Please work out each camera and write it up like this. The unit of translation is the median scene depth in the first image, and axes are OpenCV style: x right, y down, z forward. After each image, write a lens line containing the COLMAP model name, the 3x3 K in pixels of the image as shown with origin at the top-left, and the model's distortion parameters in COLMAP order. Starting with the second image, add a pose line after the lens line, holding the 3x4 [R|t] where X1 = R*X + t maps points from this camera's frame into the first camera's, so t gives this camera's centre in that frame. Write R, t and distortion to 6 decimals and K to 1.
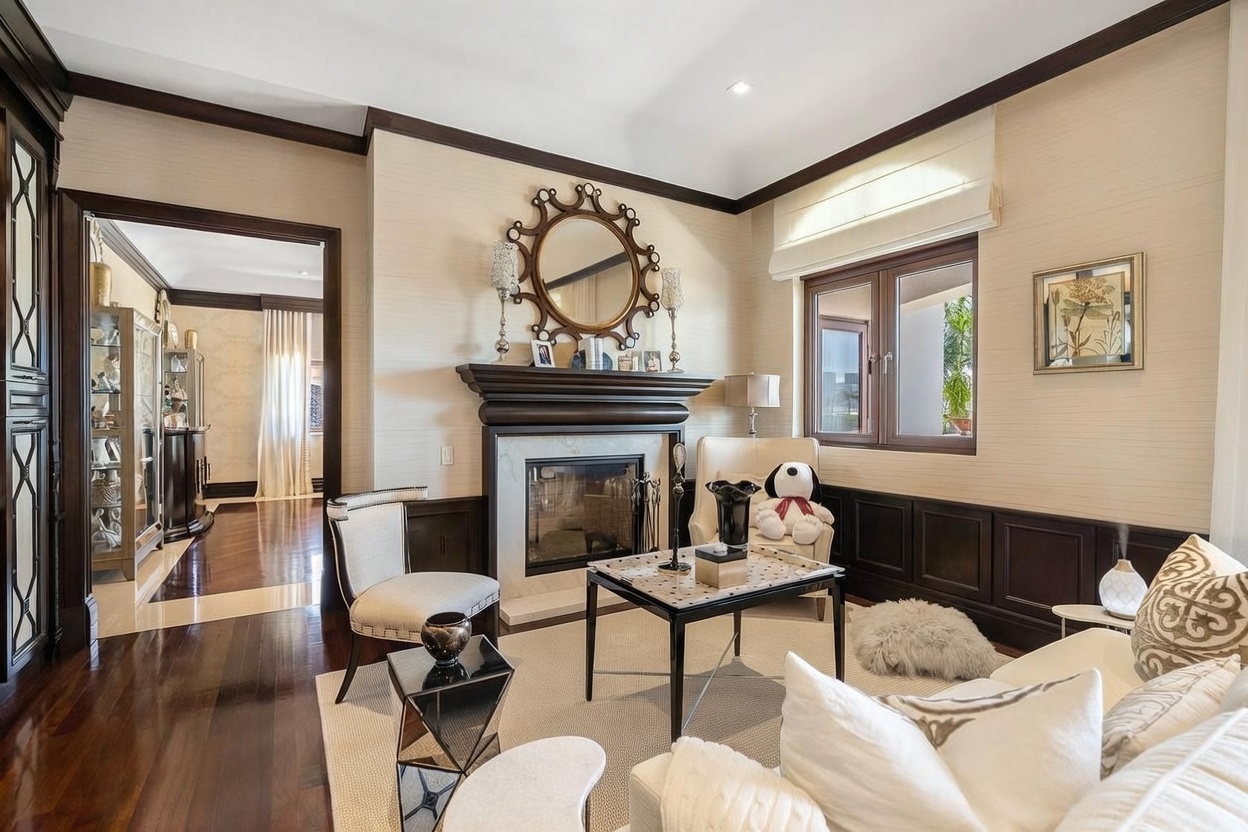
lens RADIAL K [[567.1, 0, 625.2], [0, 567.1, 411.9], [0, 0, 1]] dist [-0.006194, 0.002454]
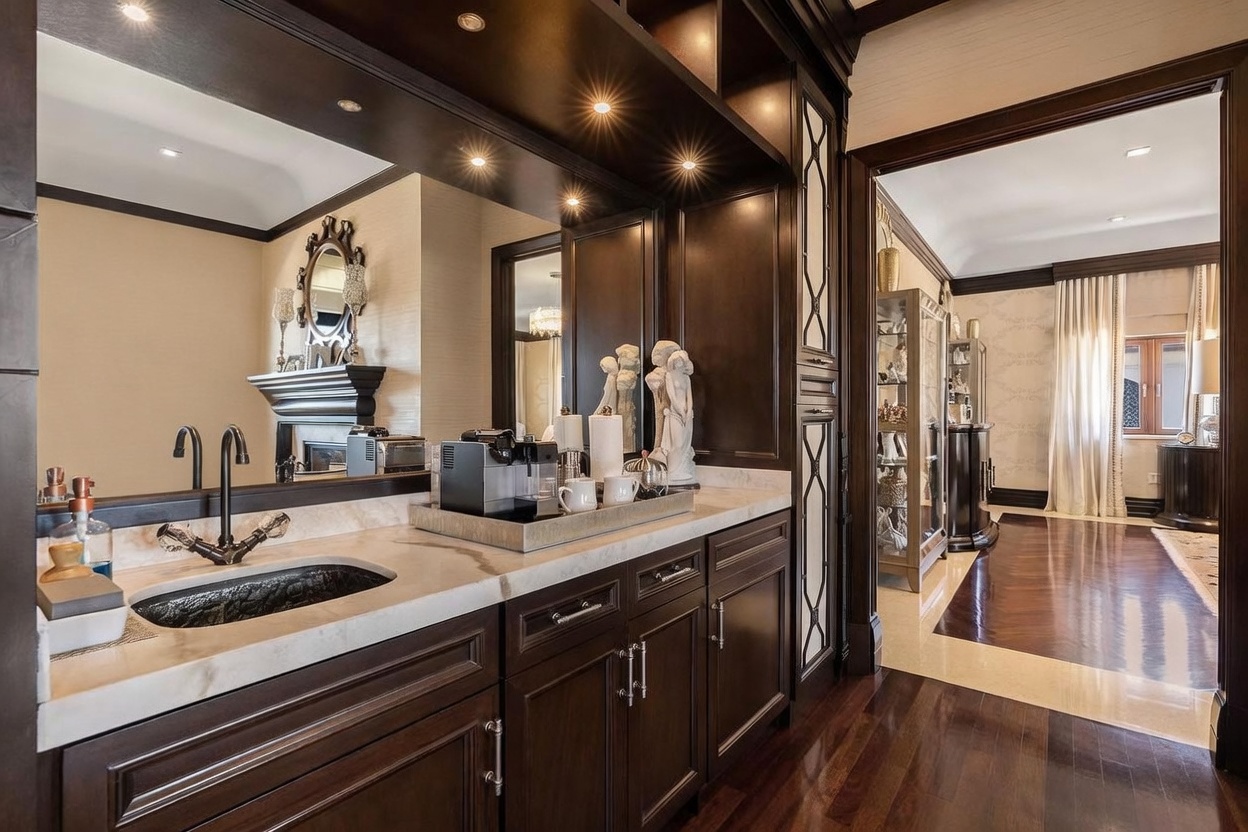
lens RADIAL K [[567.1, 0, 622.7], [0, 567.1, 412.4], [0, 0, 1]] dist [-0.006194, 0.002454]
pose [[0.362244, 0.002944, -0.932079, -0.186393], [-0.001515, 0.999996, 0.002570, 0.010200], [0.932082, 0.000481, 0.362247, 0.217052]]
